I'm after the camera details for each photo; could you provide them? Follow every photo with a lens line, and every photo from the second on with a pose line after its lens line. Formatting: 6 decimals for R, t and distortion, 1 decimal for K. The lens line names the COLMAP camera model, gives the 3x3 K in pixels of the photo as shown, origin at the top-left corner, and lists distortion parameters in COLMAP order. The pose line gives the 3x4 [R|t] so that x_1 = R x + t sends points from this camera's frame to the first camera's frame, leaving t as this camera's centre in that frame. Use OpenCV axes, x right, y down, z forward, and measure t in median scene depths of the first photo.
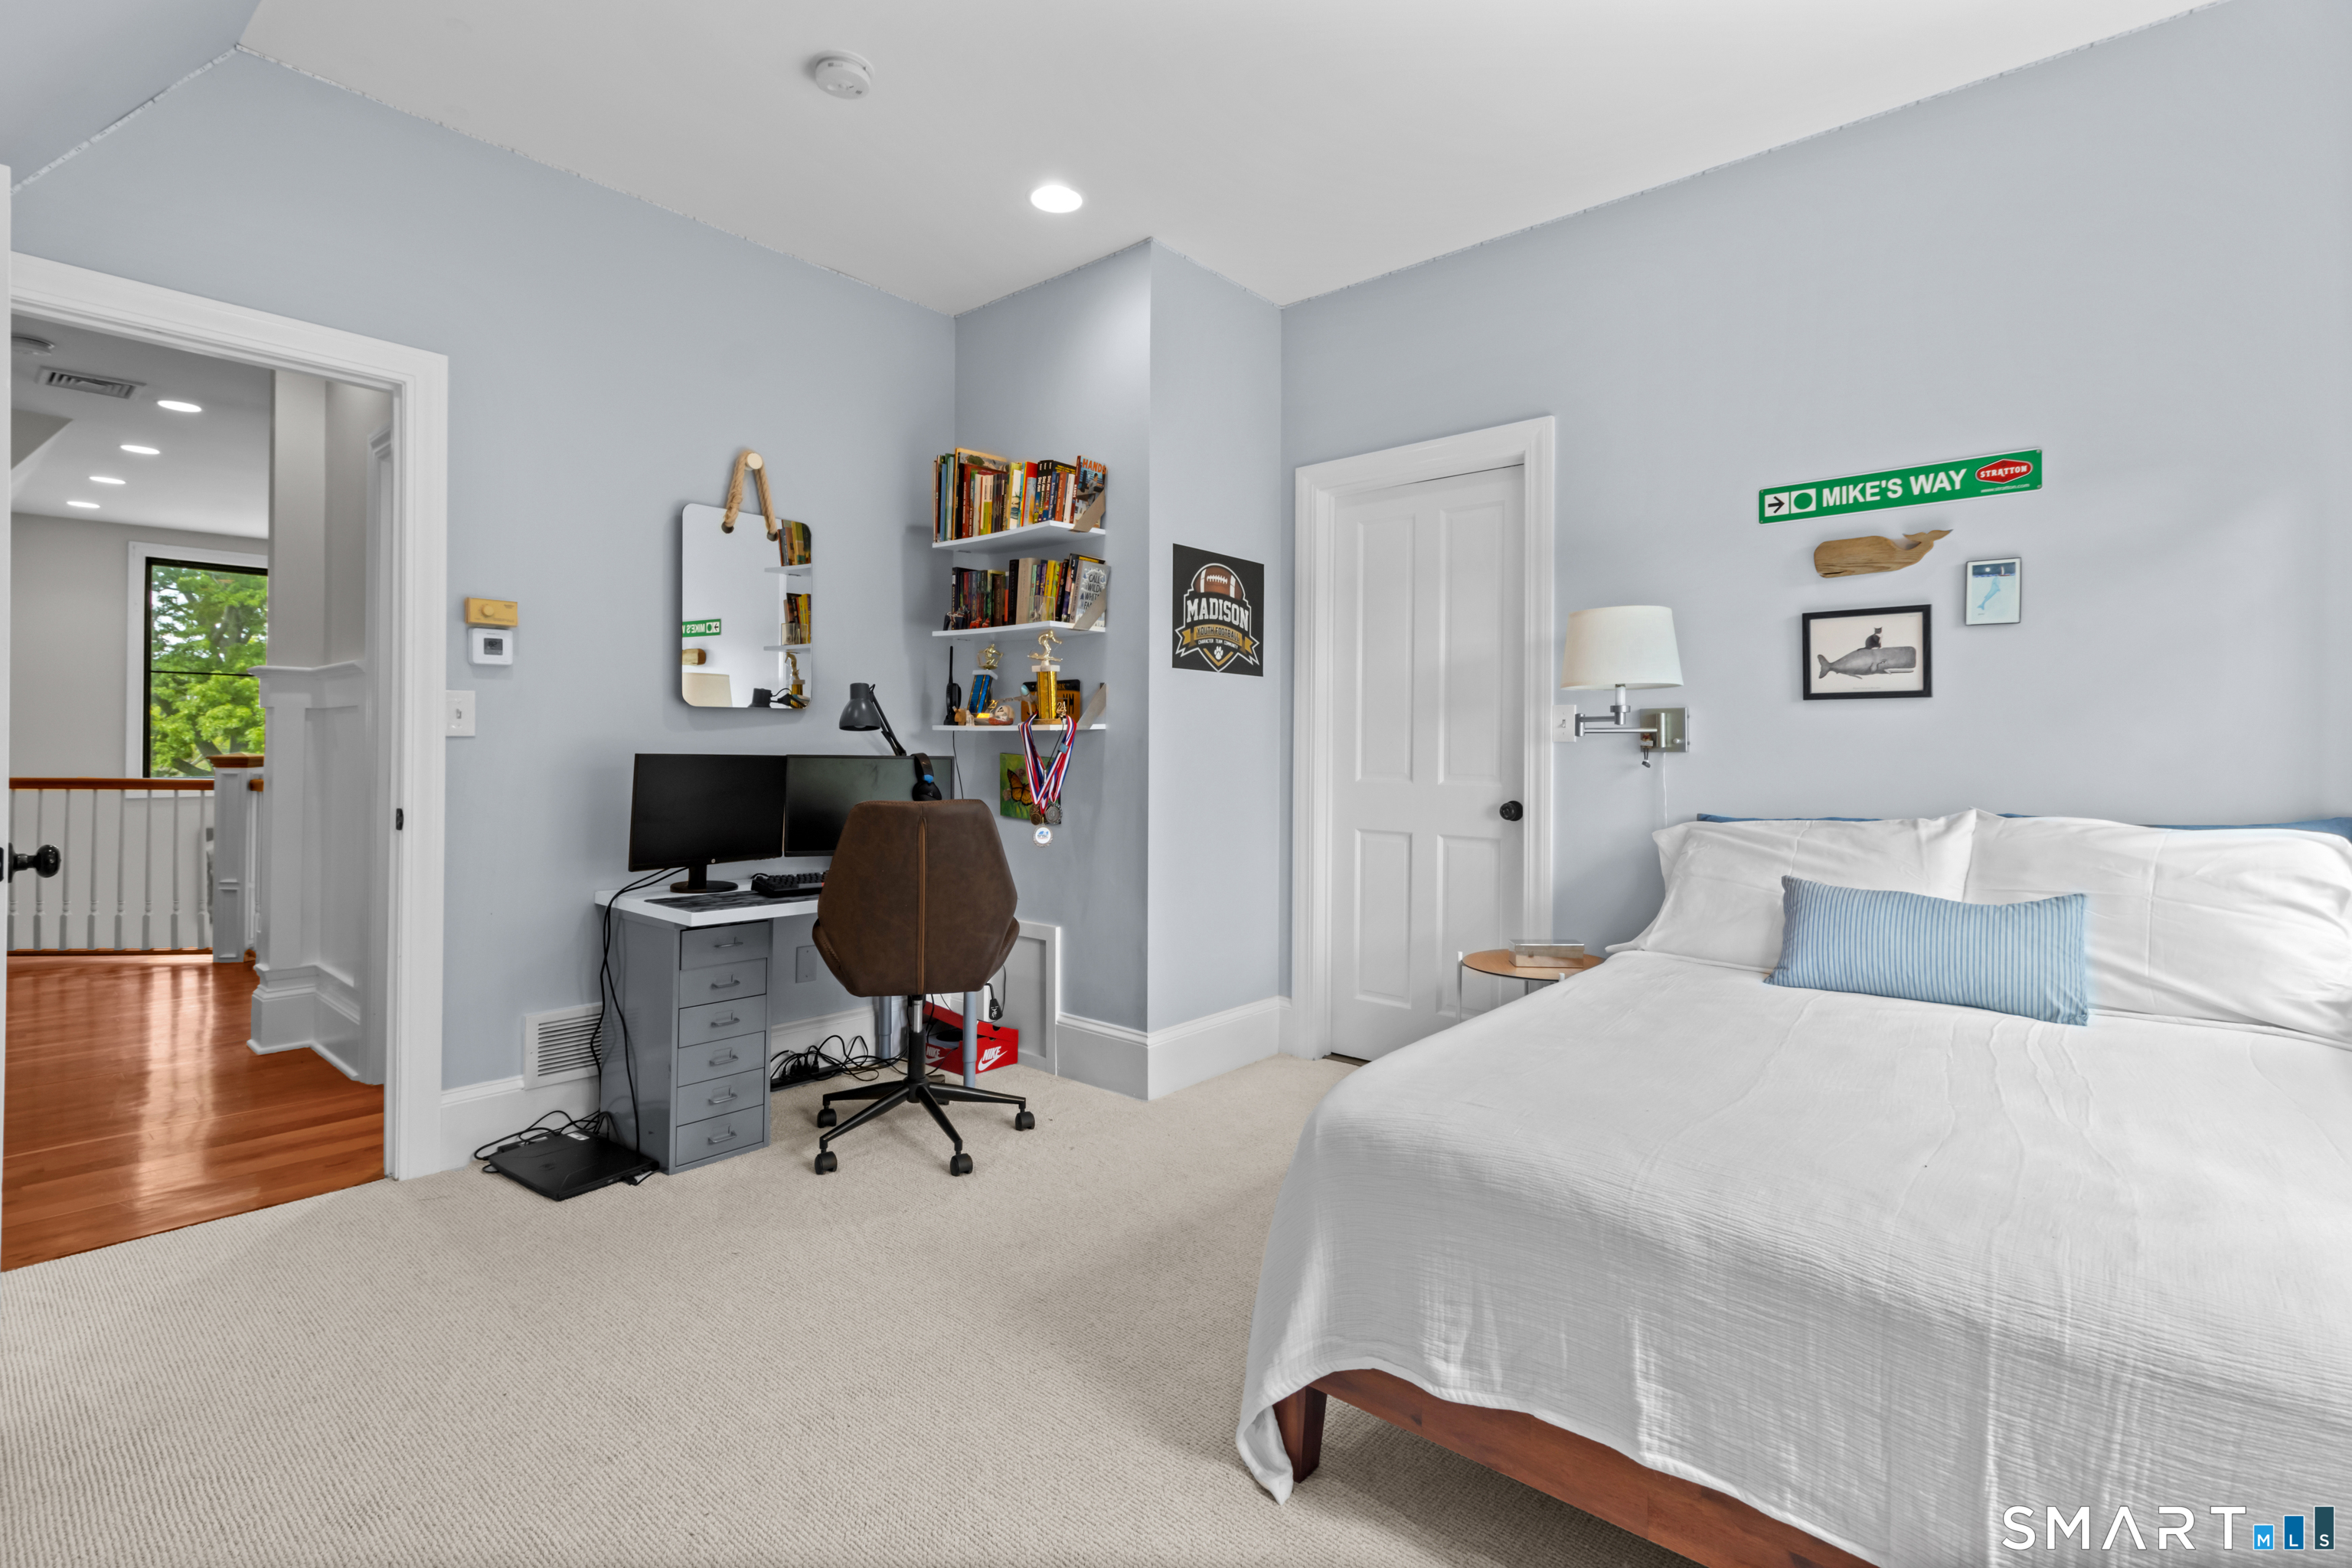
lens RADIAL K [[1097.1, 0, 1160.7], [0, 1097.1, 759.6], [0, 0, 1]] dist [-0.000718, 0.000045]
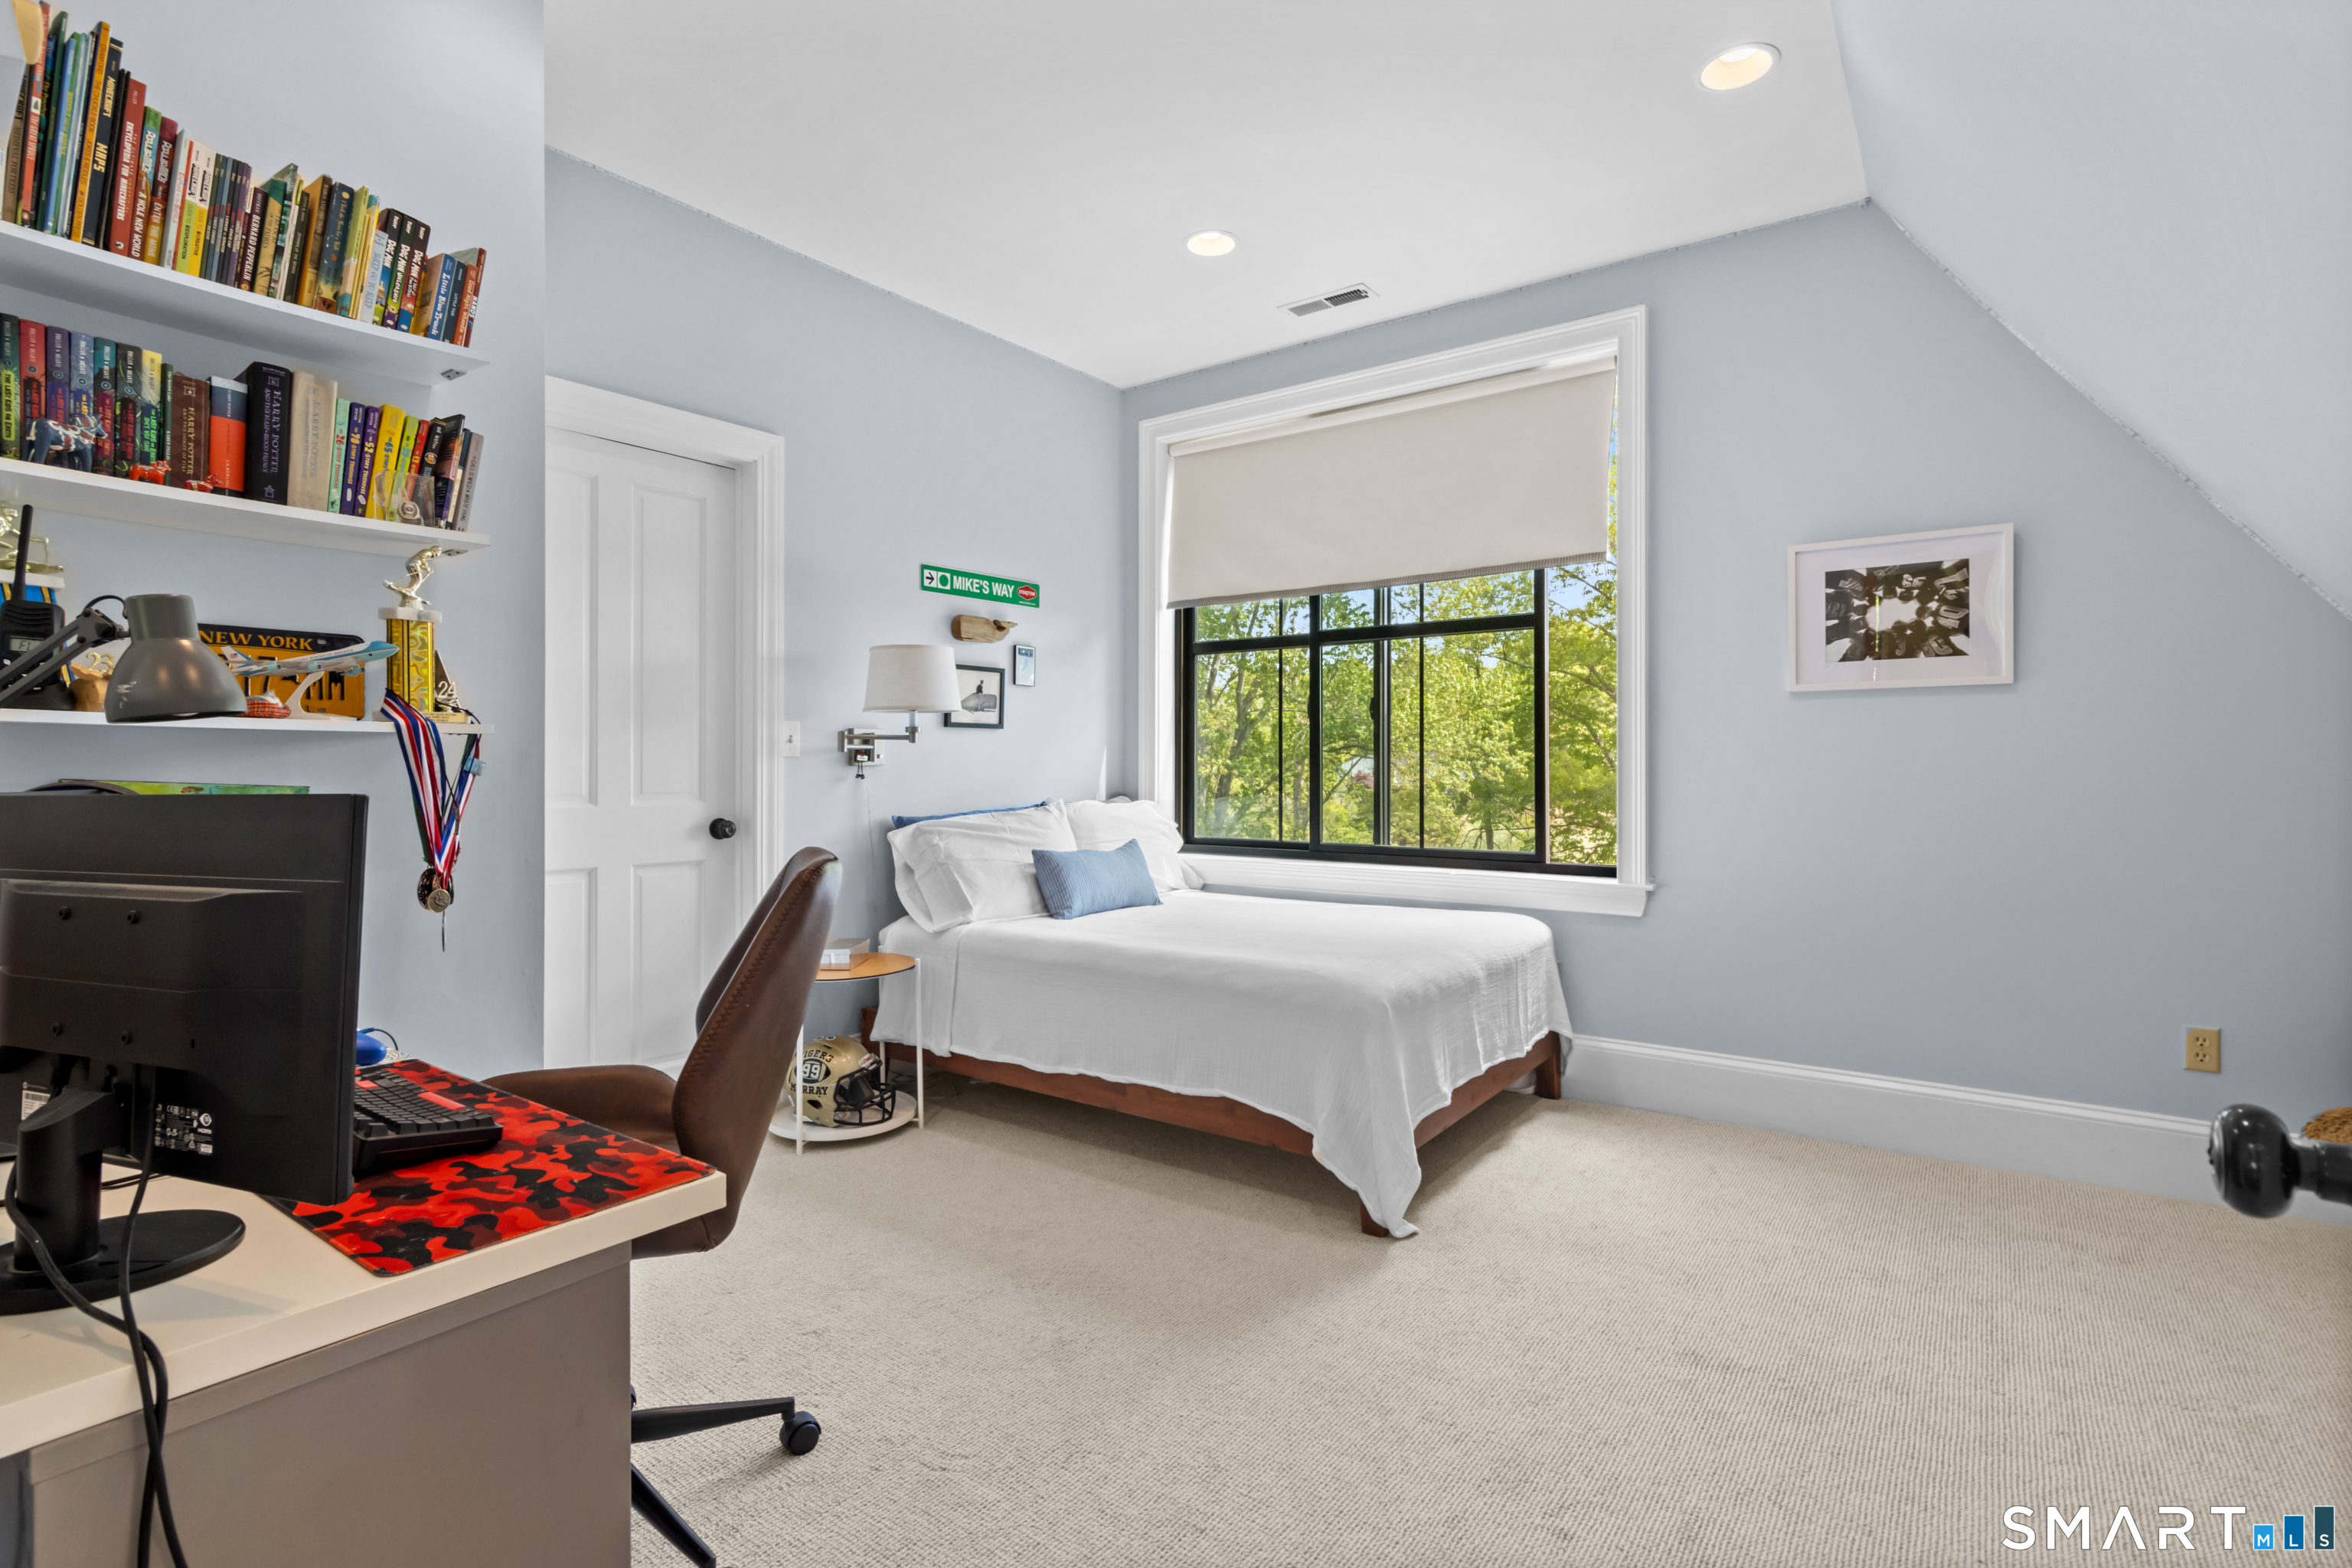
lens RADIAL K [[1097.1, 0, 1160.7], [0, 1097.1, 759.6], [0, 0, 1]] dist [-0.000718, 0.000045]
pose [[-0.067553, -0.000524, 0.997716, -0.797874], [0.010559, 0.999943, 0.001240, -0.012400], [-0.997660, 0.010619, -0.067544, 0.830730]]
